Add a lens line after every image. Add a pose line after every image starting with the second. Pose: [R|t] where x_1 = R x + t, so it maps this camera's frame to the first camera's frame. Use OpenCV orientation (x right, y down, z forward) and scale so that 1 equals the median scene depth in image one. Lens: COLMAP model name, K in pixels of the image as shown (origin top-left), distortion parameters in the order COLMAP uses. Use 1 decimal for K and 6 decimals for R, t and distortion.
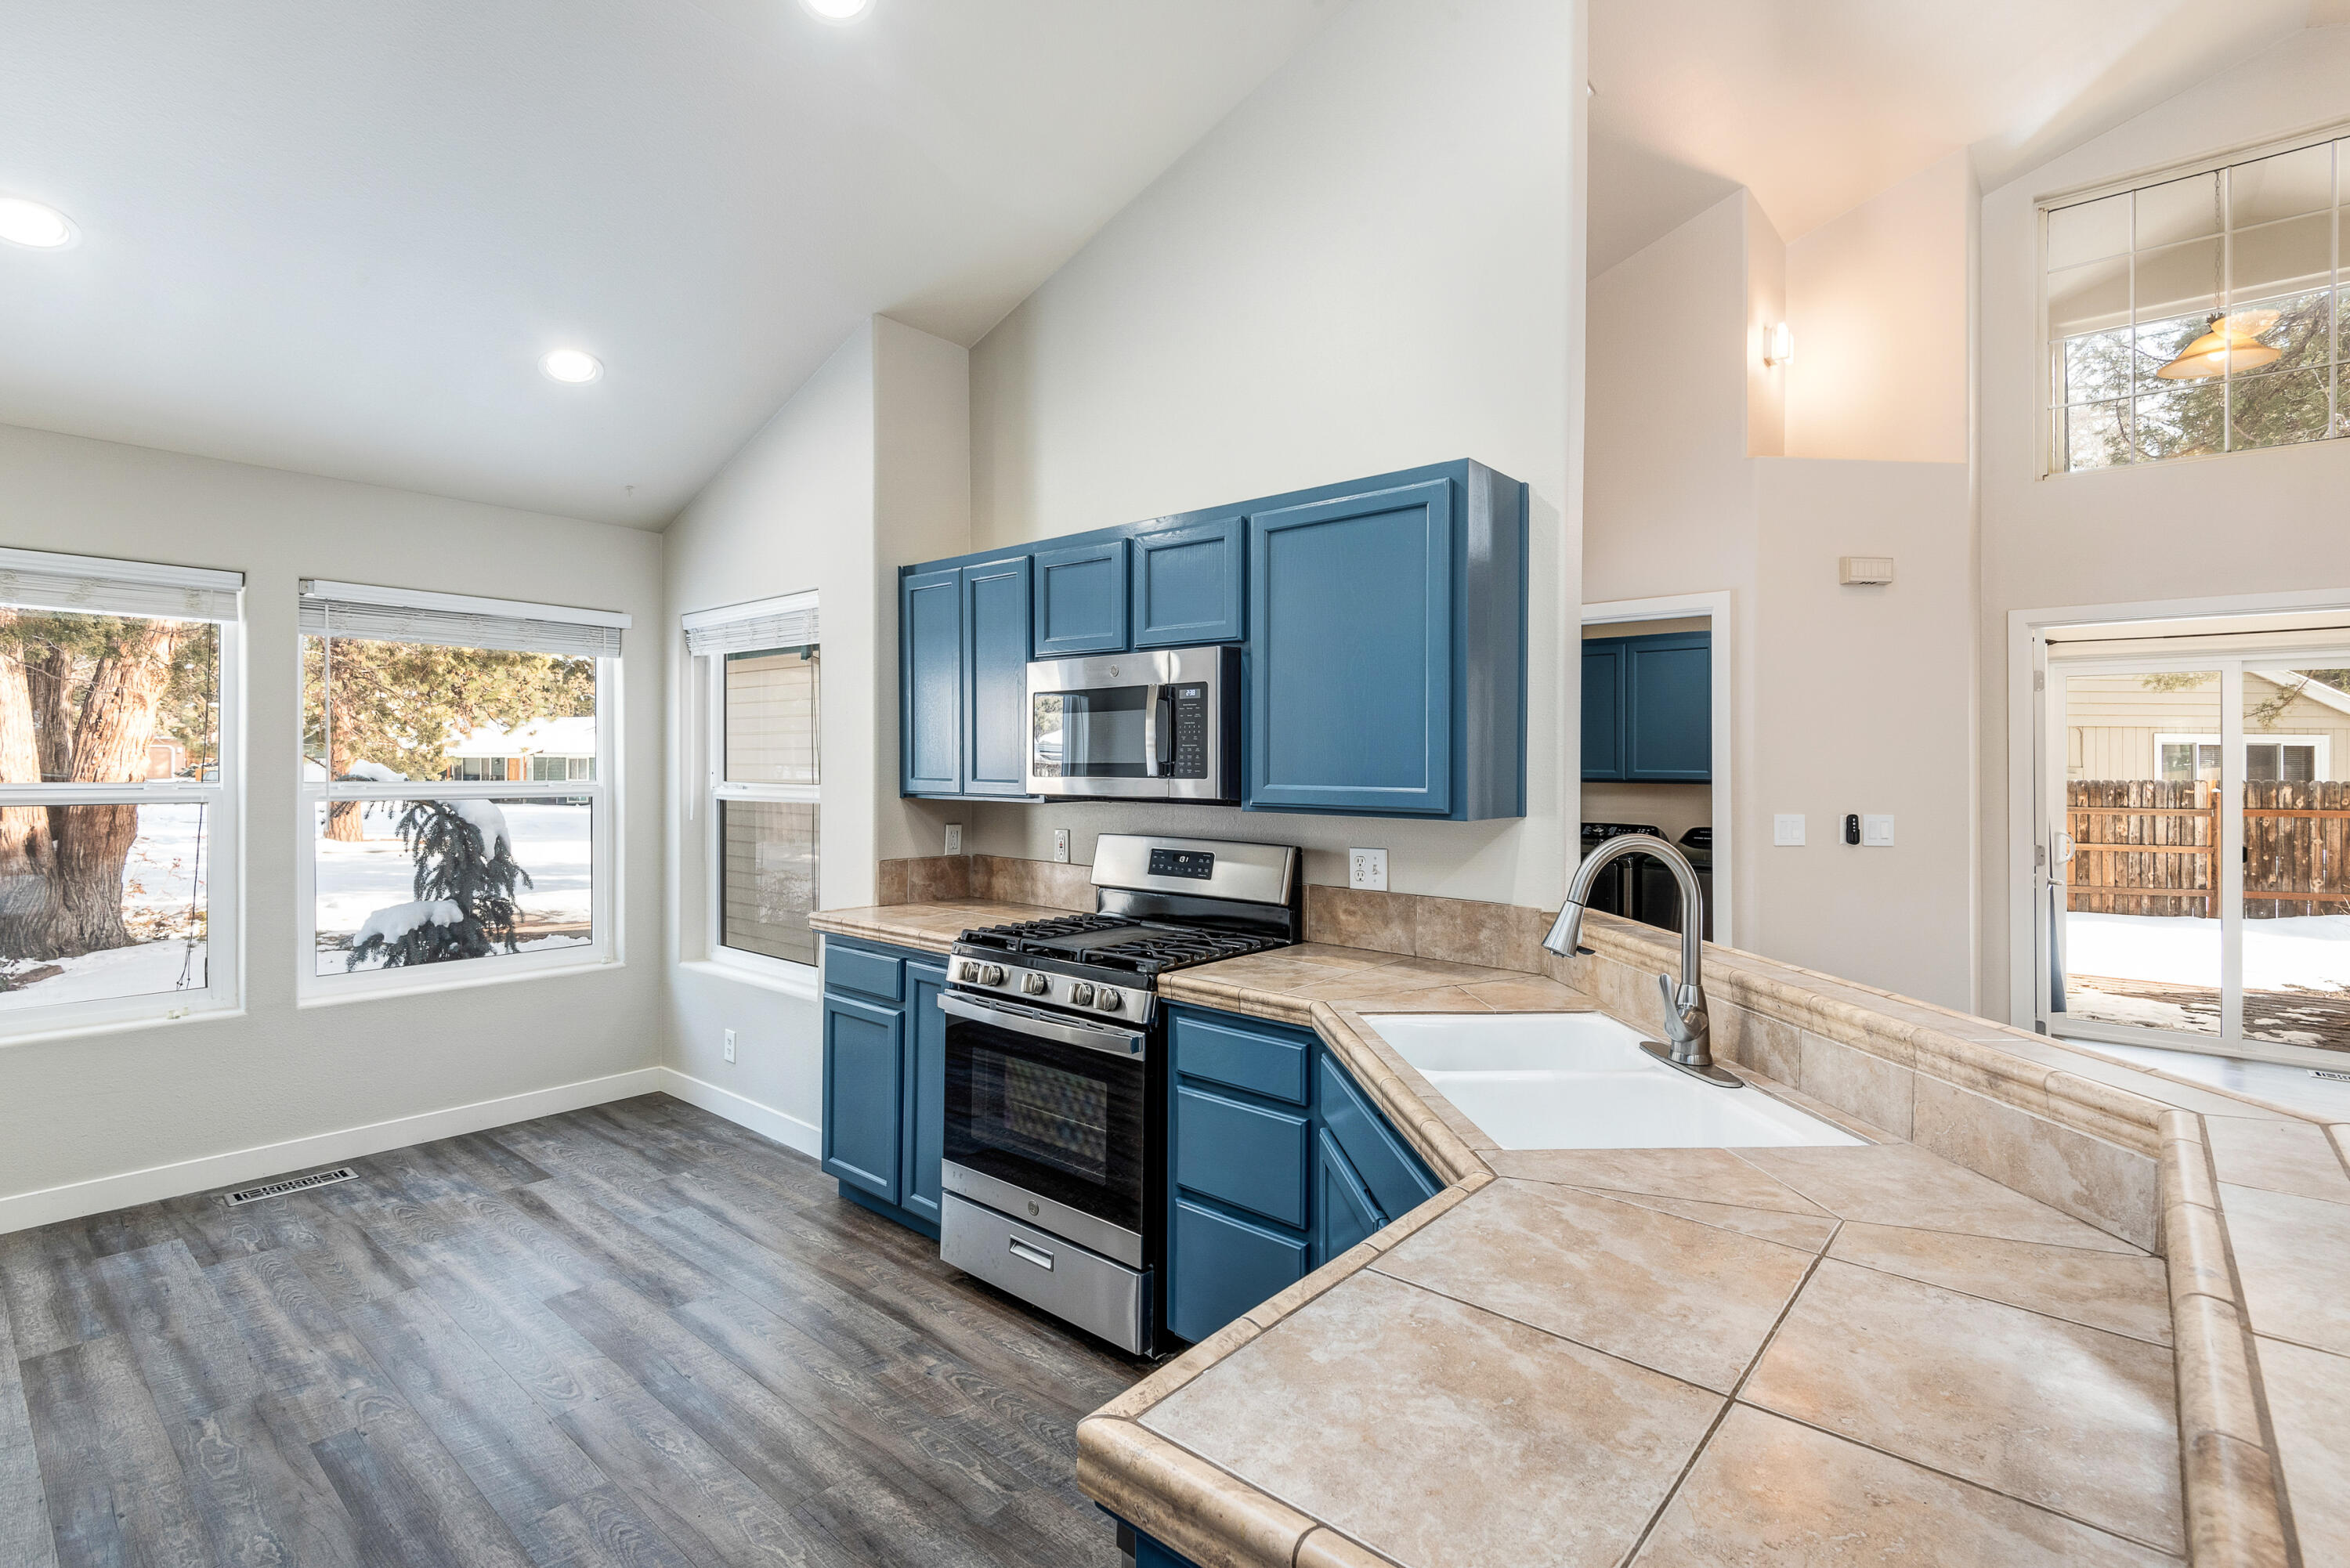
lens RADIAL K [[1071.7, 0, 1181.5], [0, 1071.7, 762.1], [0, 0, 1]] dist [0.011557, -0.010940]
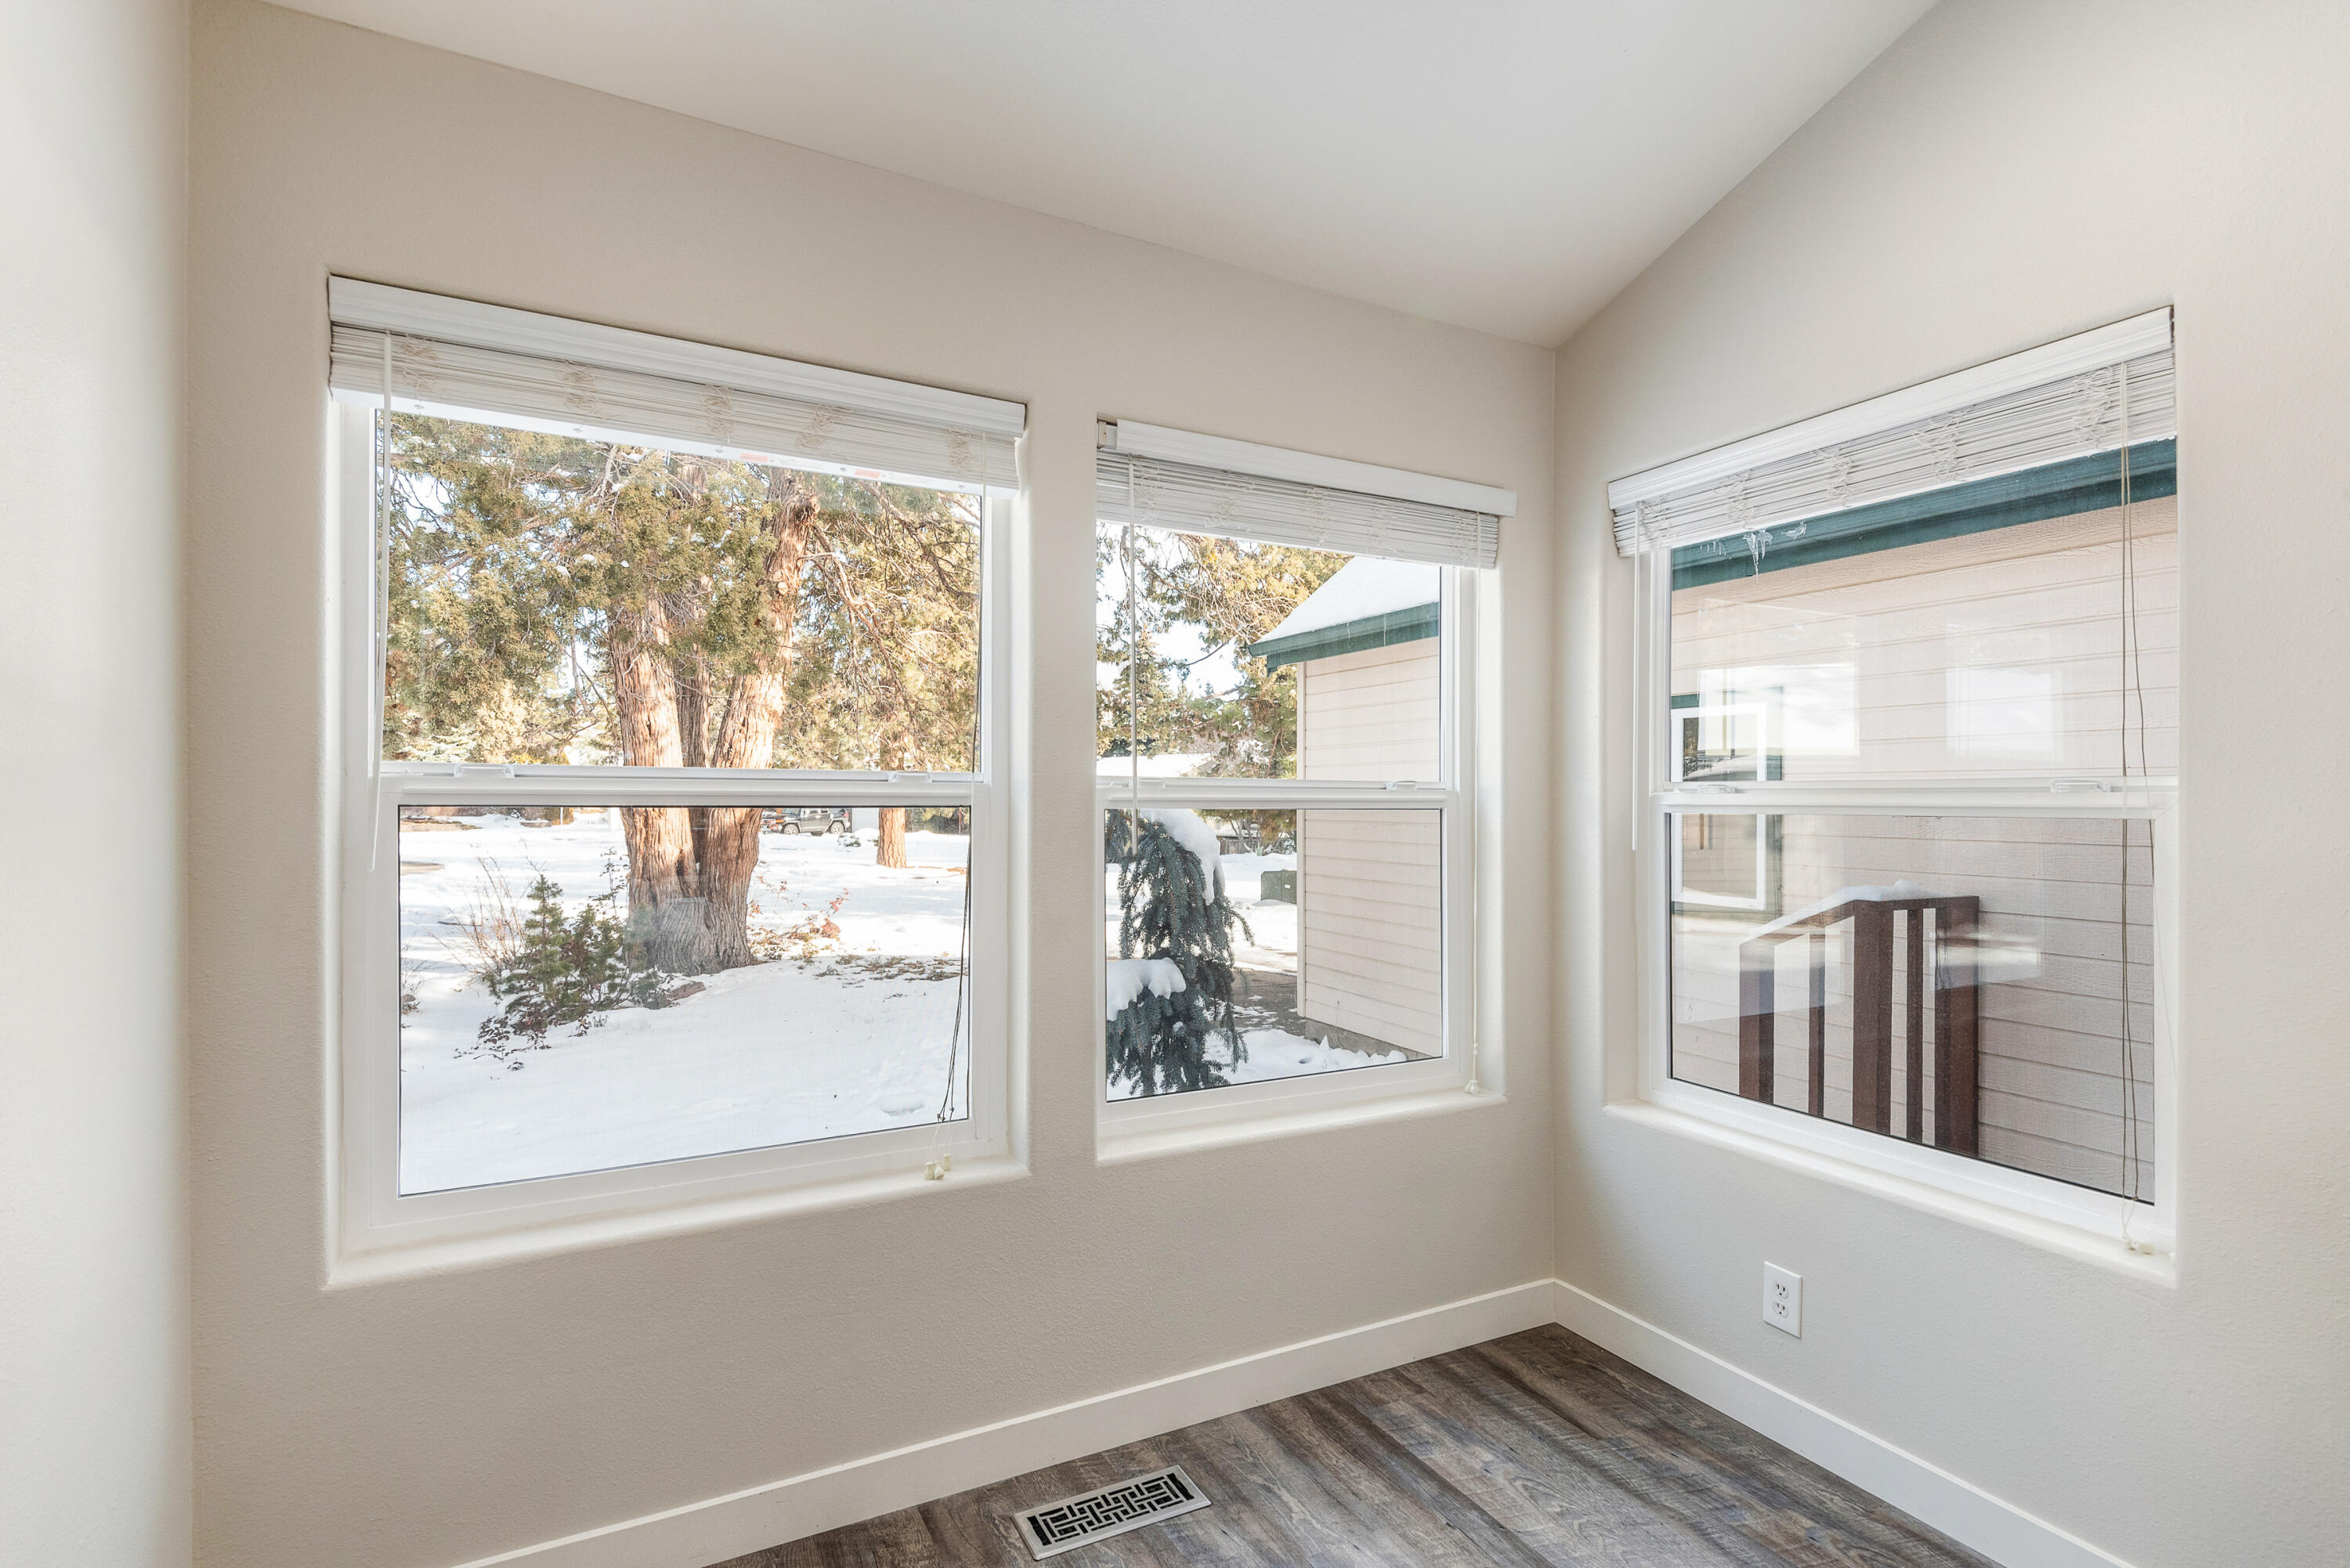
lens RADIAL K [[1083.0, 0, 1177.7], [0, 1083.0, 800.3], [0, 0, 1]] dist [0.022852, -0.000278]
pose [[0.928042, -0.001986, -0.372471, -0.476546], [0.001876, 0.999998, -0.000656, 0.029210], [0.372472, -0.000090, 0.928044, 0.402680]]
